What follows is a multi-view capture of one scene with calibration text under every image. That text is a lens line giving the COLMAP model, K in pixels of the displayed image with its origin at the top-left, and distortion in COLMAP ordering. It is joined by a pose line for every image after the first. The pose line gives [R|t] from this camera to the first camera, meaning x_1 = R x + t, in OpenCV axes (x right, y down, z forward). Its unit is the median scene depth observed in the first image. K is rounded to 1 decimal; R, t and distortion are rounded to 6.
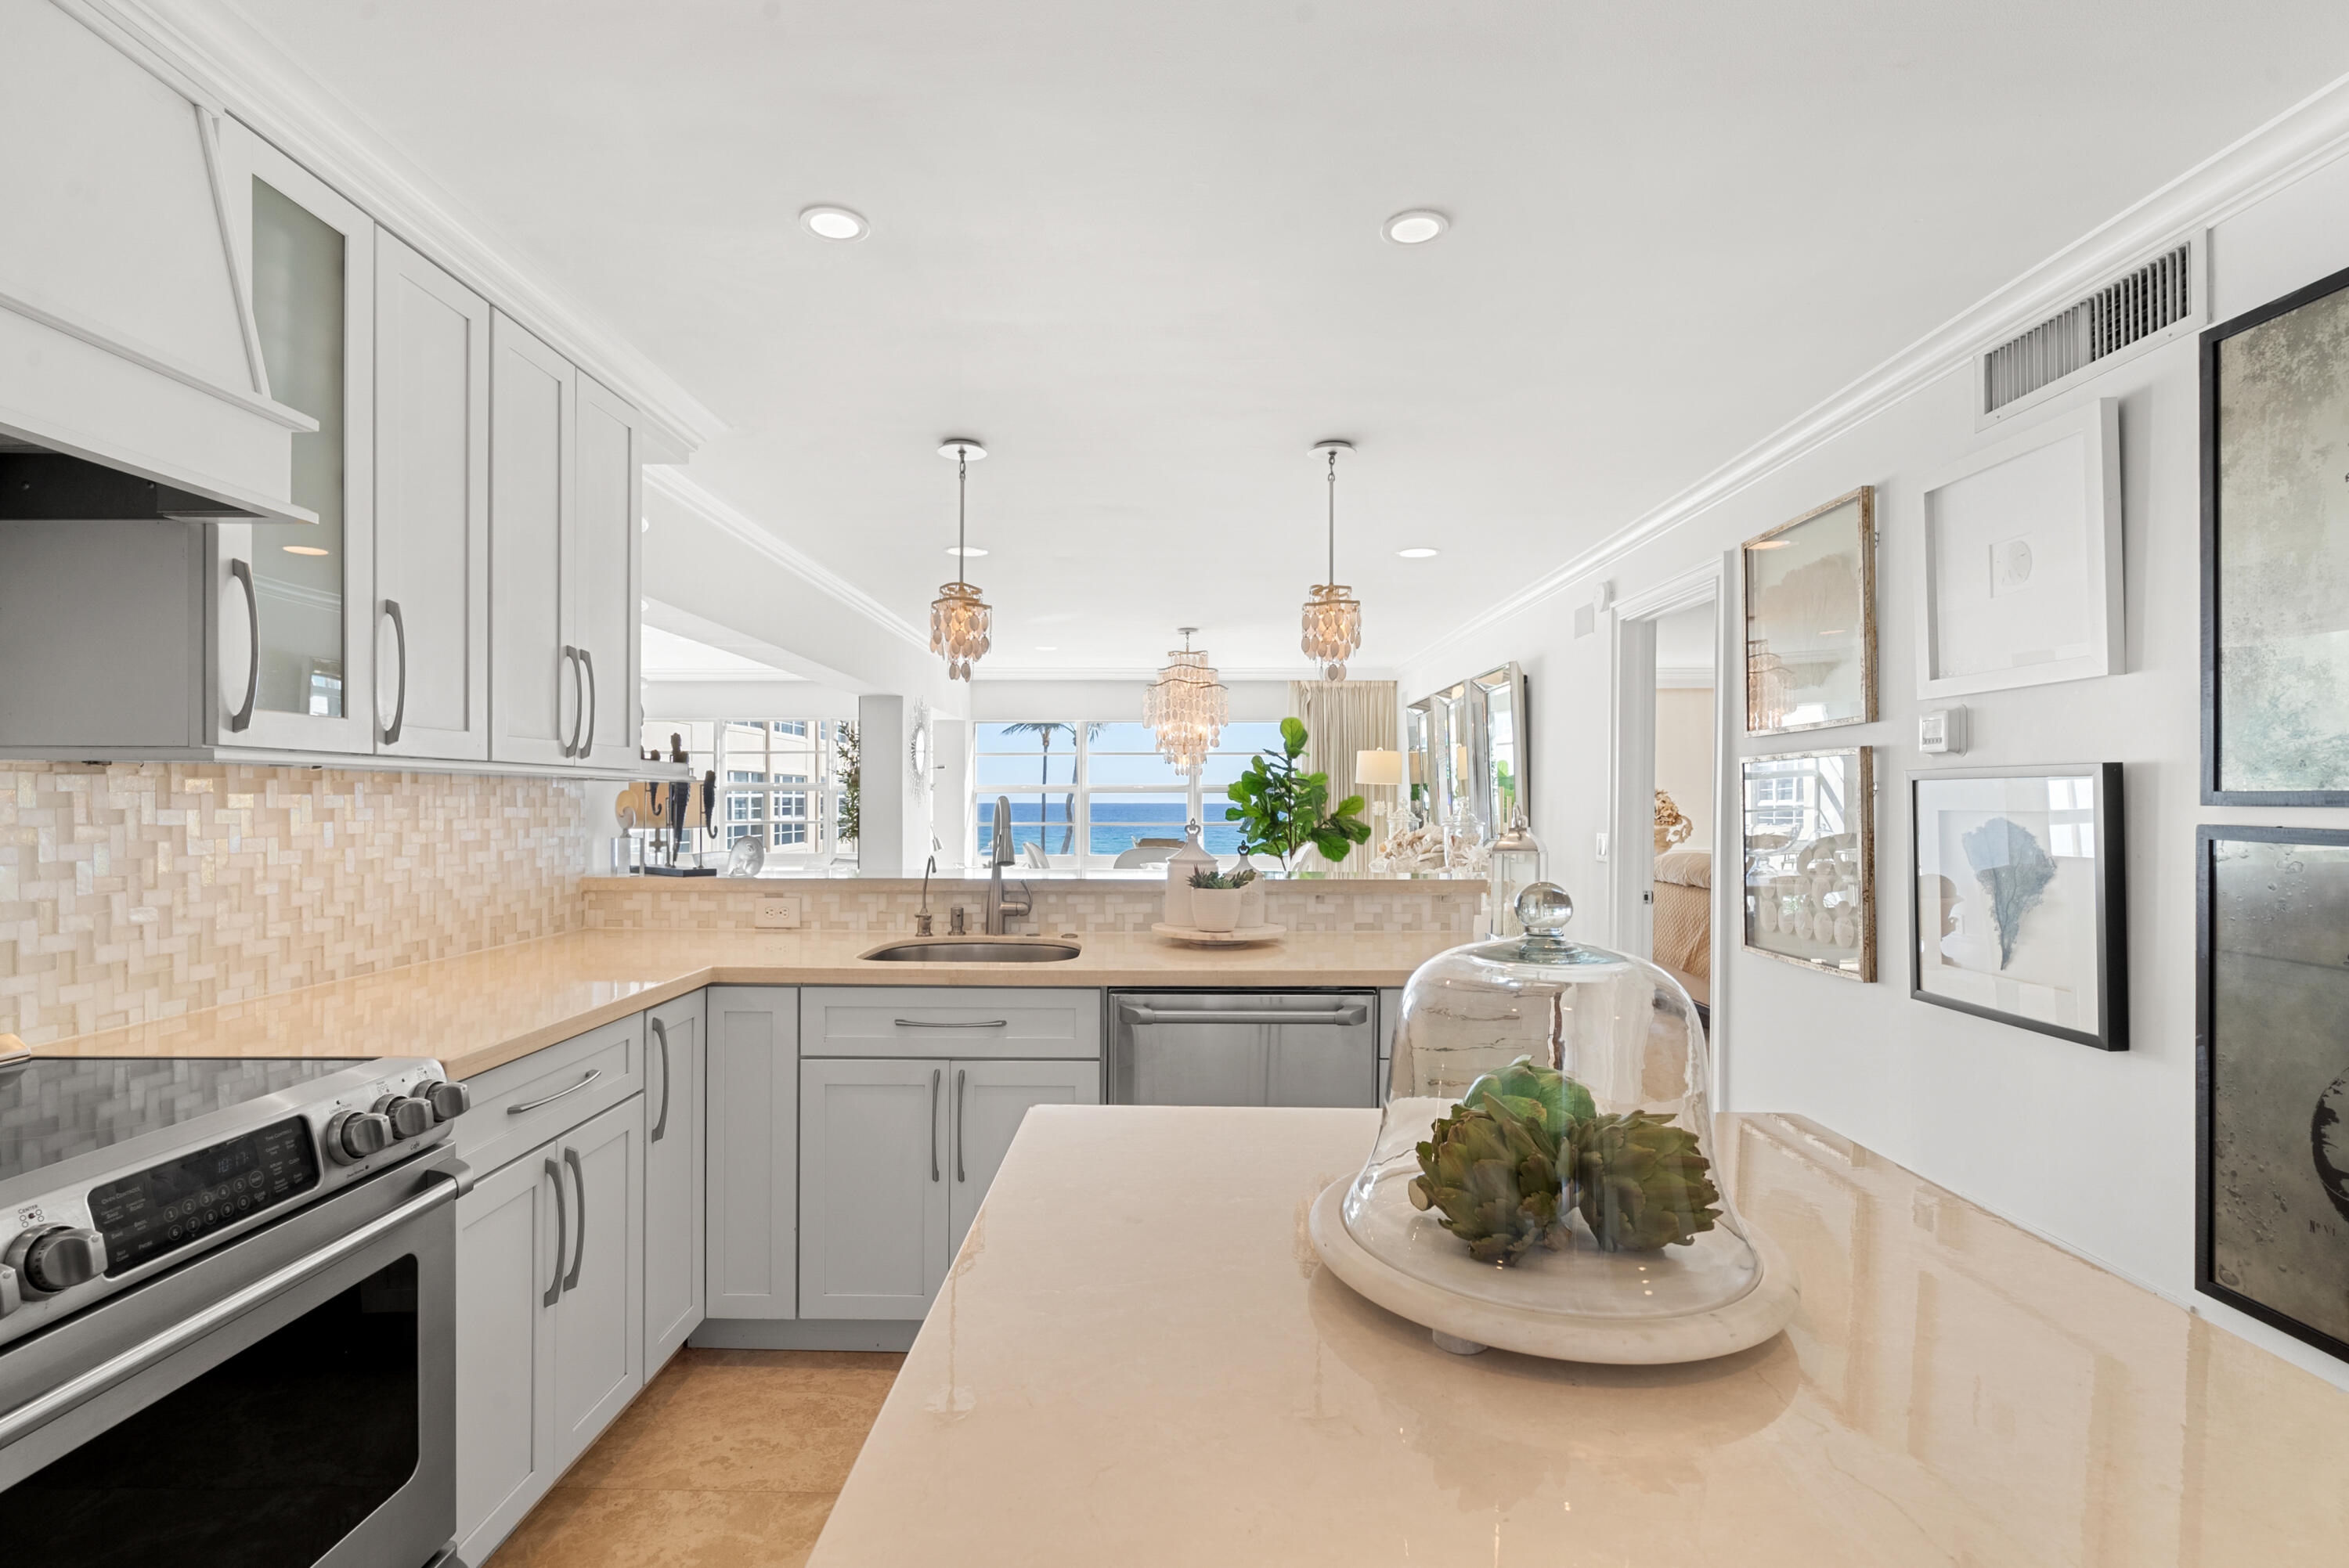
lens RADIAL K [[1084.5, 0, 1179.0], [0, 1084.5, 807.0], [0, 0, 1]] dist [-0.009550, 0.003720]
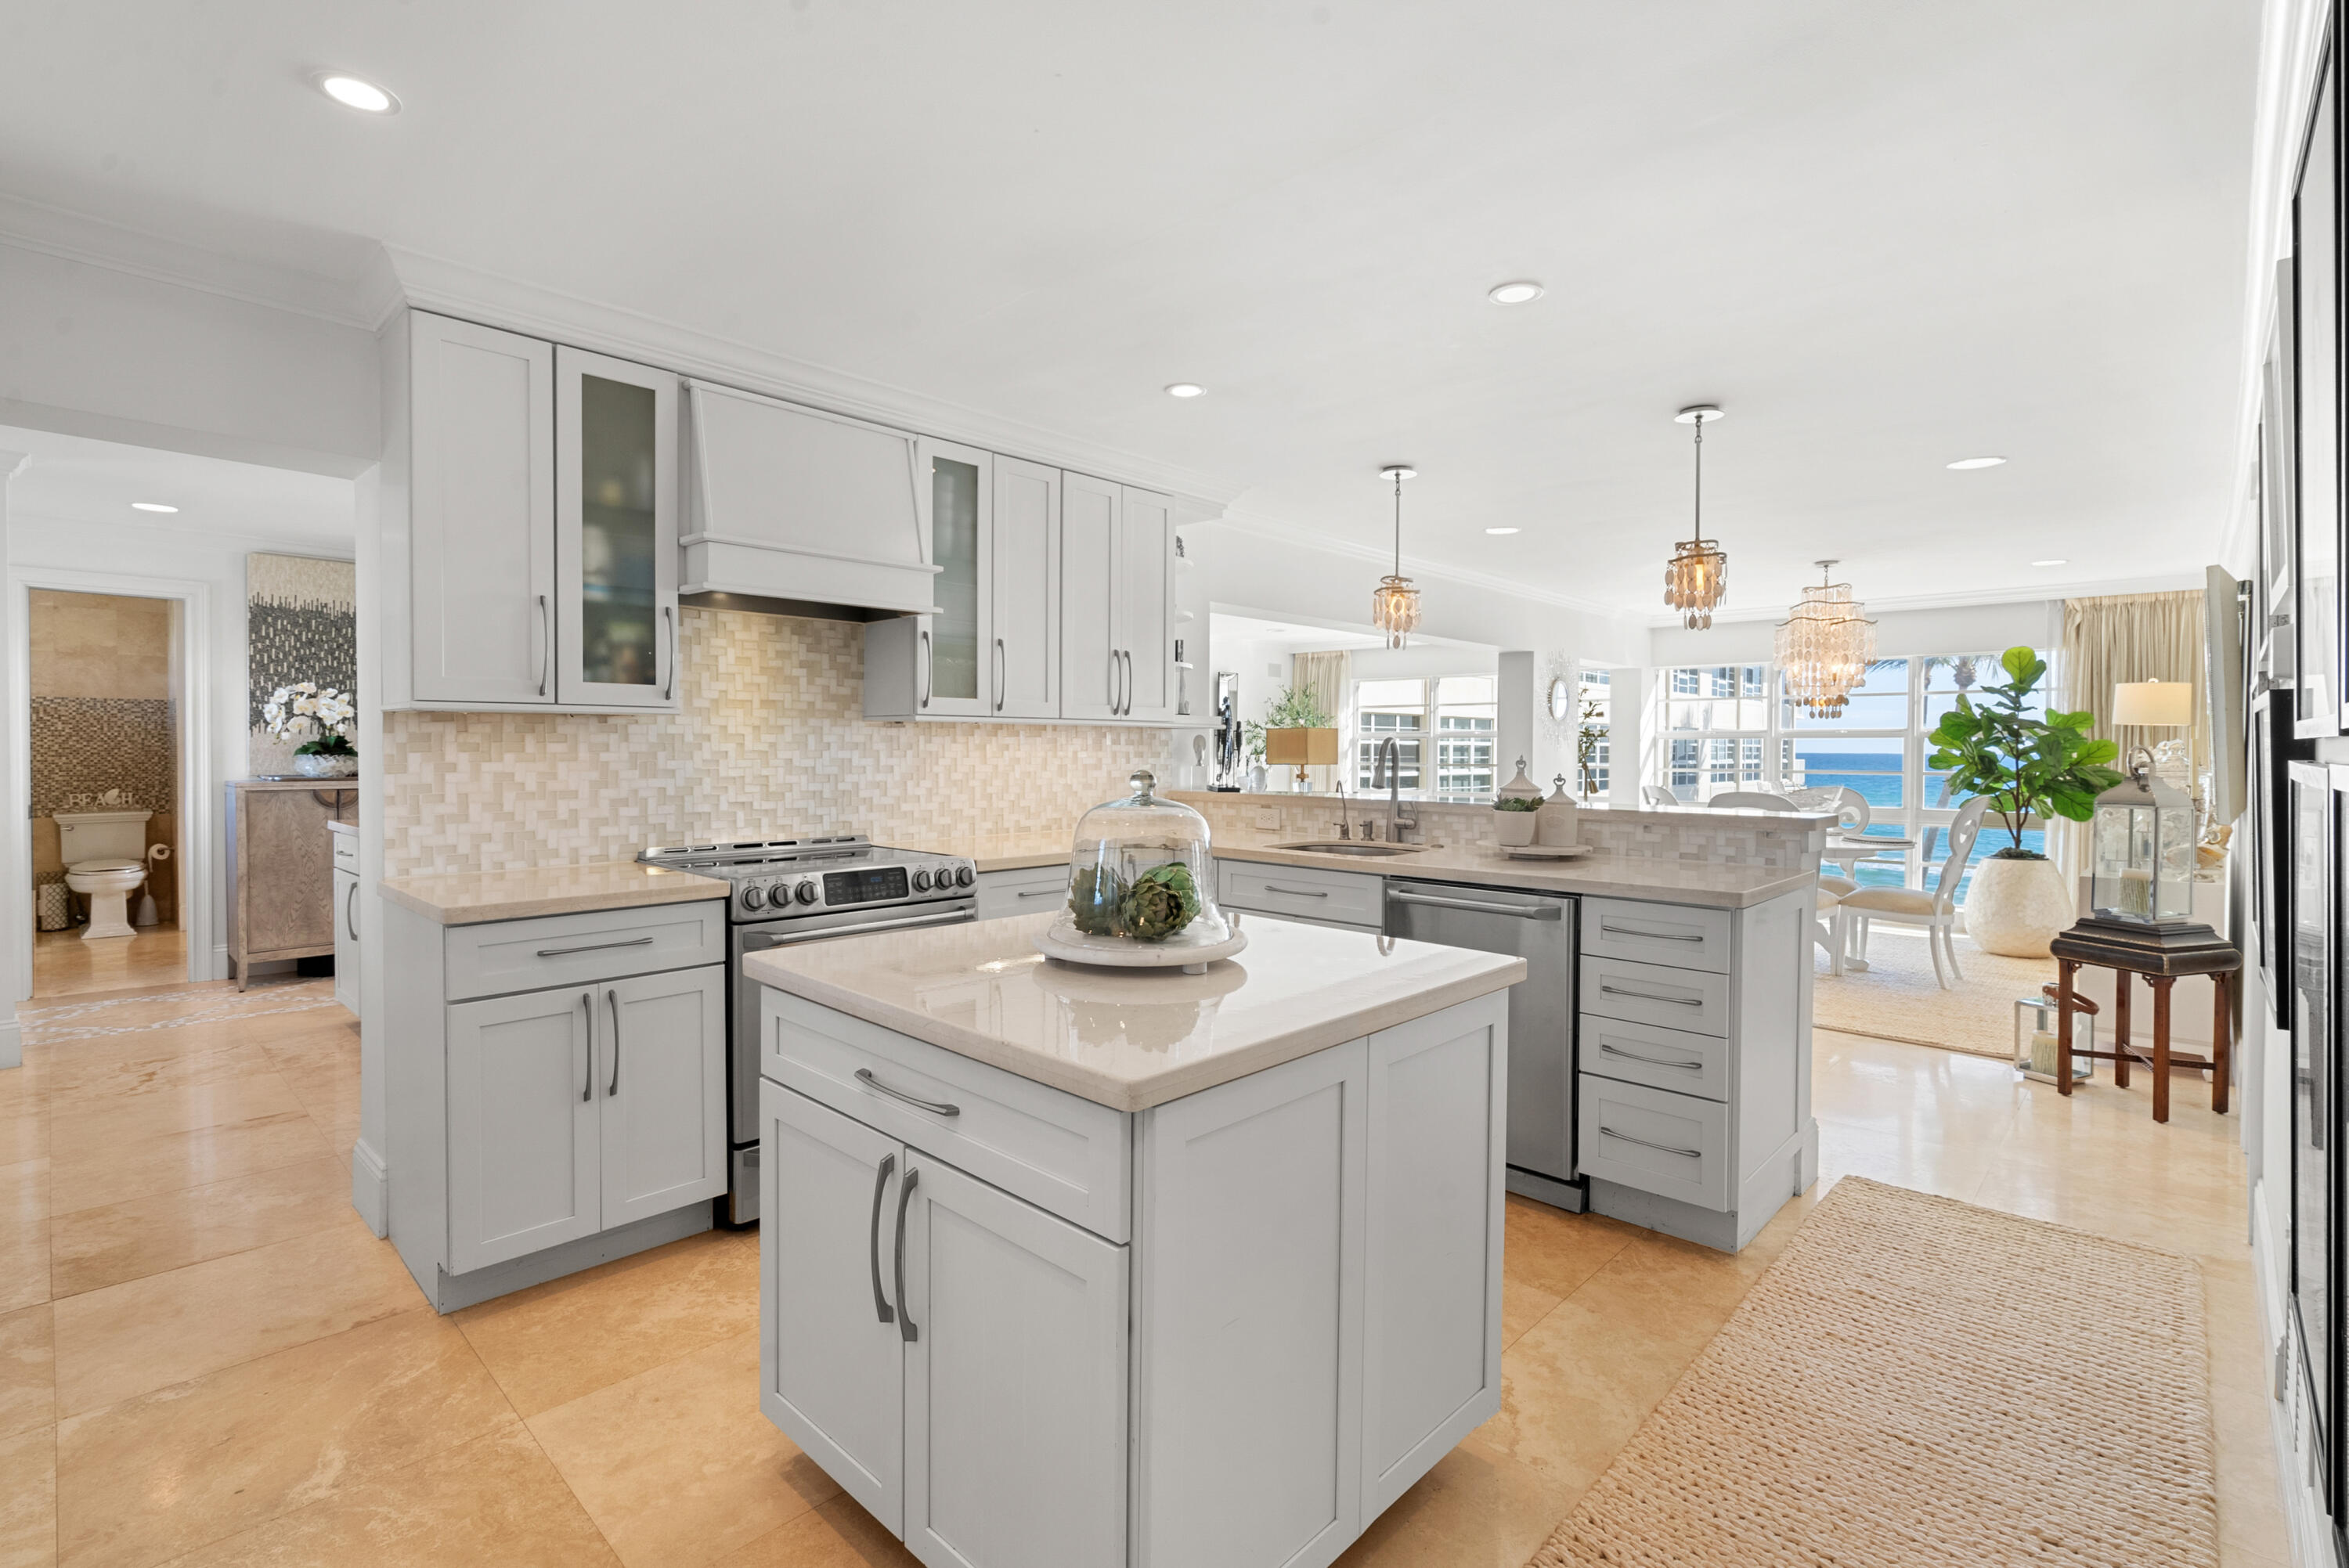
lens RADIAL K [[1084.5, 0, 1176.8], [0, 1084.5, 758.6], [0, 0, 1]] dist [-0.009550, 0.003720]
pose [[0.723598, 0.008559, -0.690168, 0.547501], [-0.007182, 0.999962, 0.004871, 0.010977], [0.690184, 0.001432, 0.723632, -0.139053]]
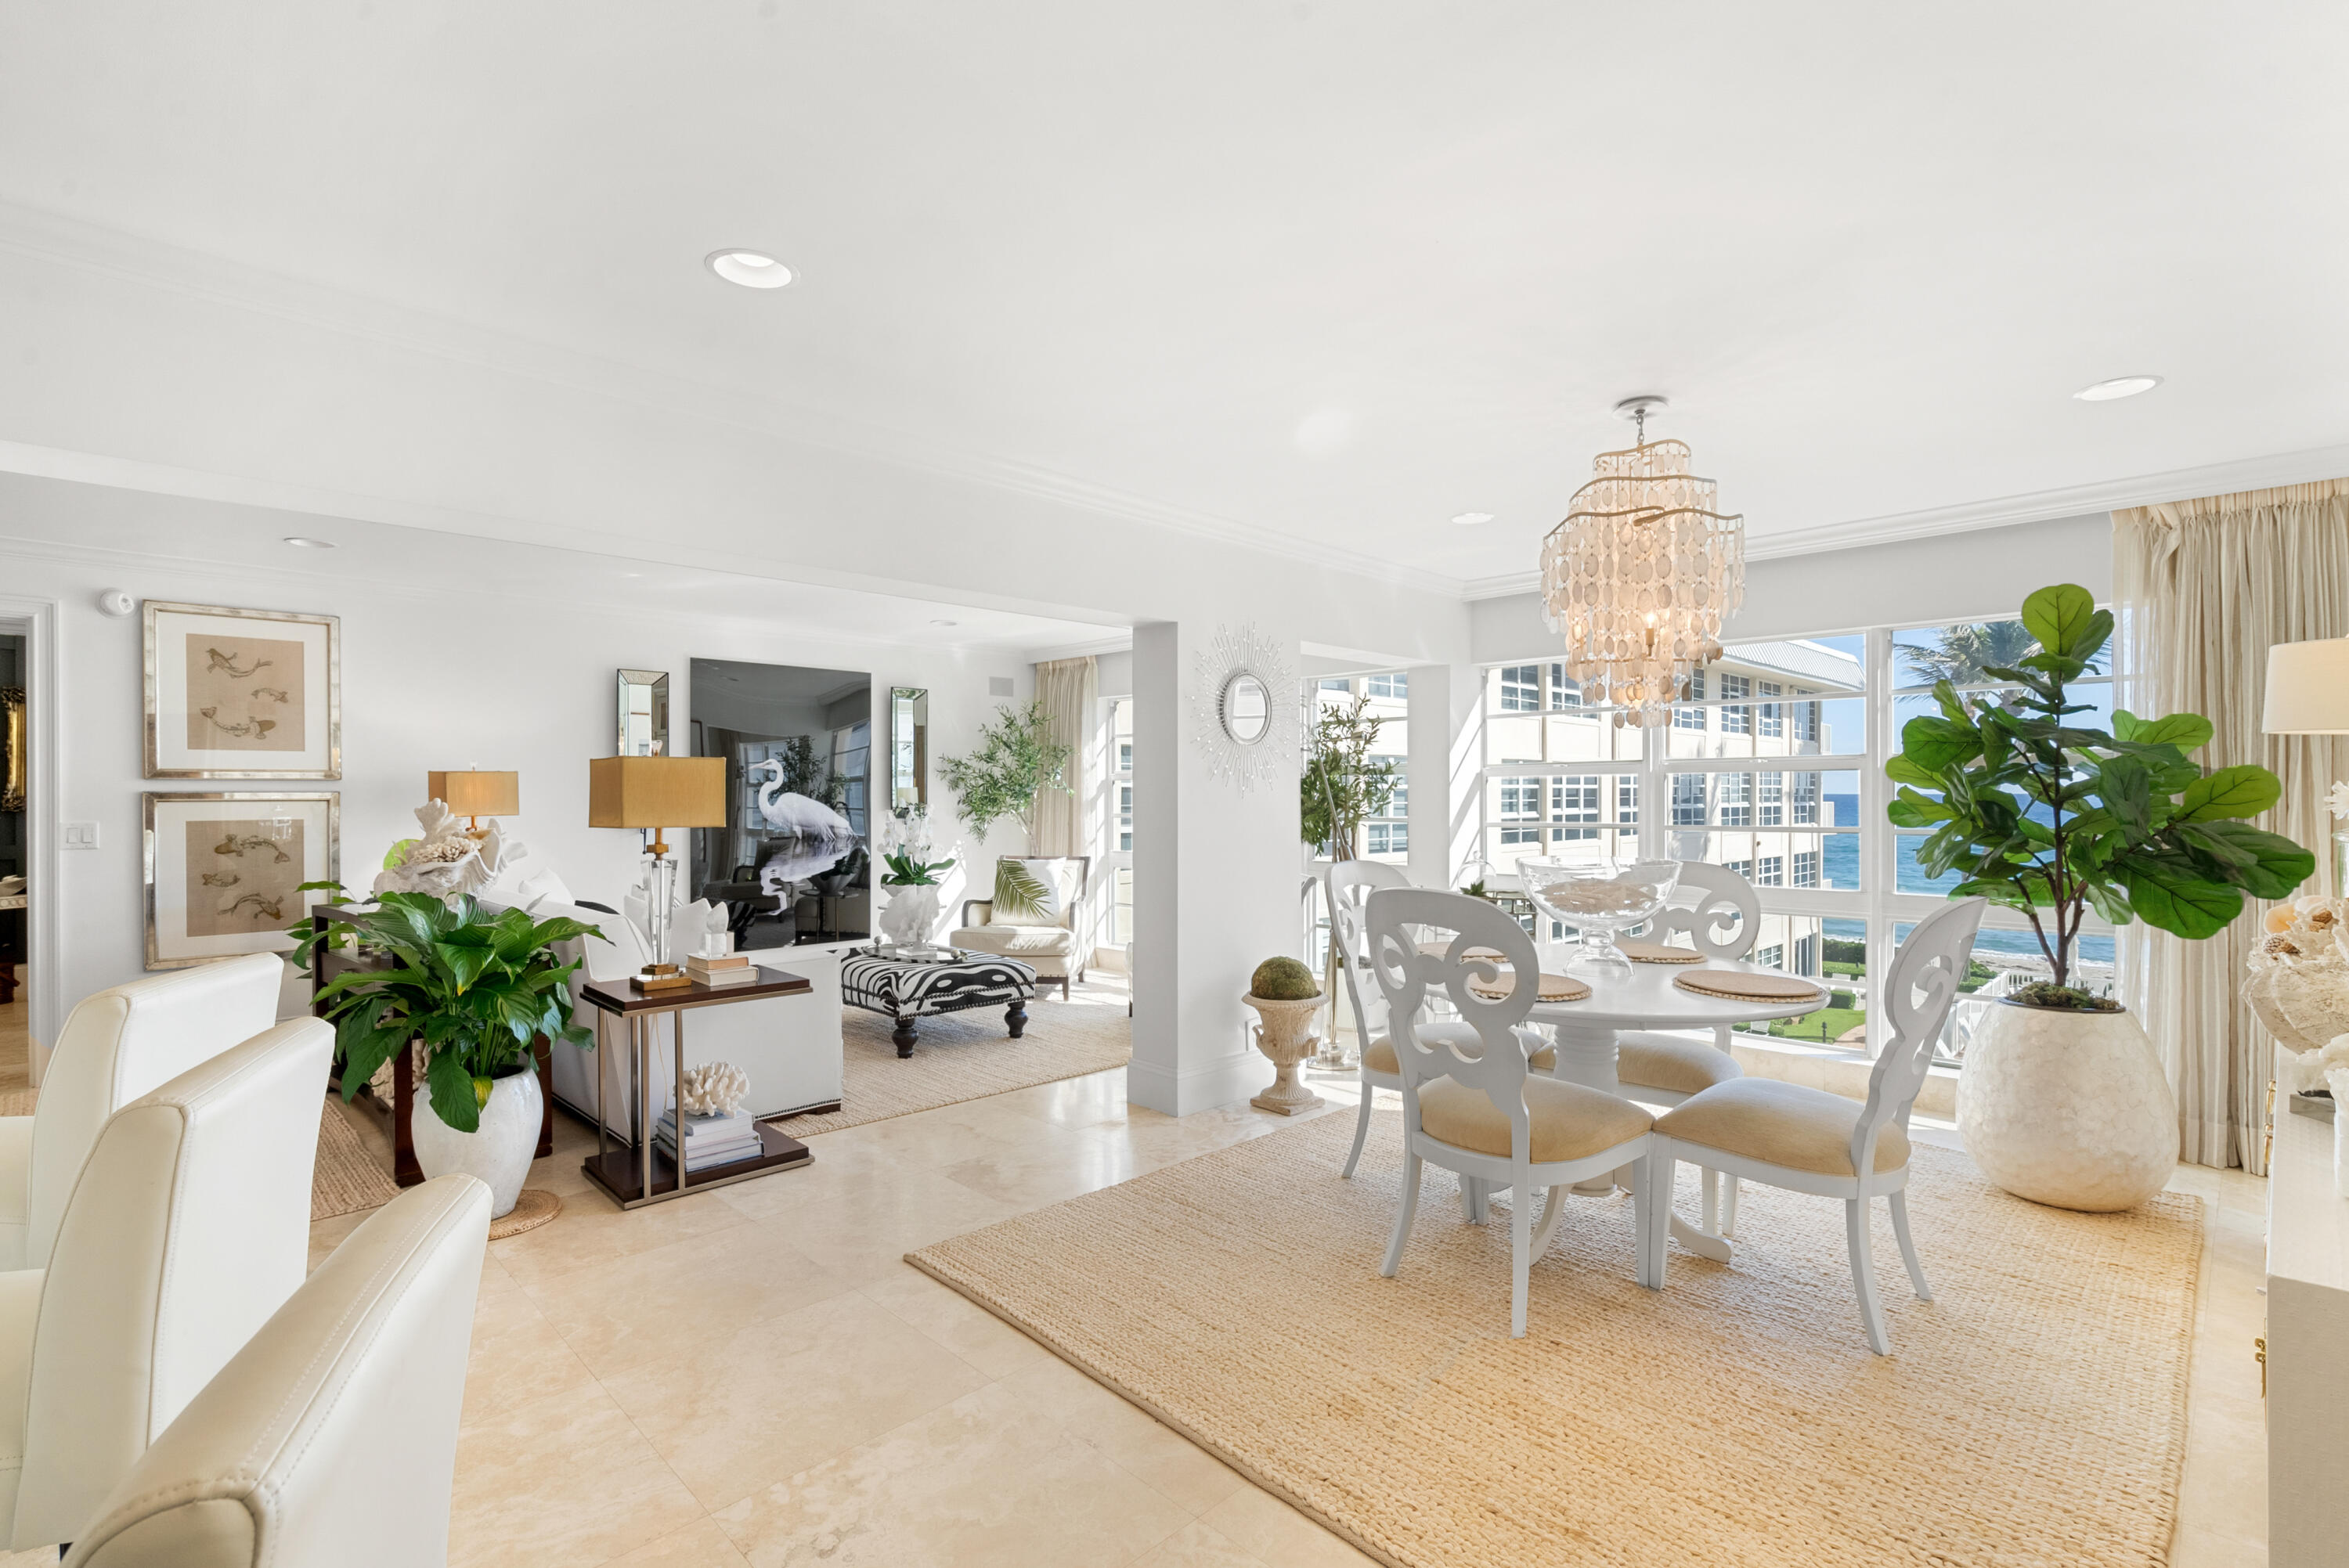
lens RADIAL K [[1084.5, 0, 1179.1], [0, 1084.5, 799.5], [0, 0, 1]] dist [-0.009550, 0.003720]
pose [[0.701841, -0.000309, -0.712333, 0.425325], [0.000589, 1.000000, 0.000146, 0.001122], [0.712333, -0.000522, 0.701841, 1.211024]]
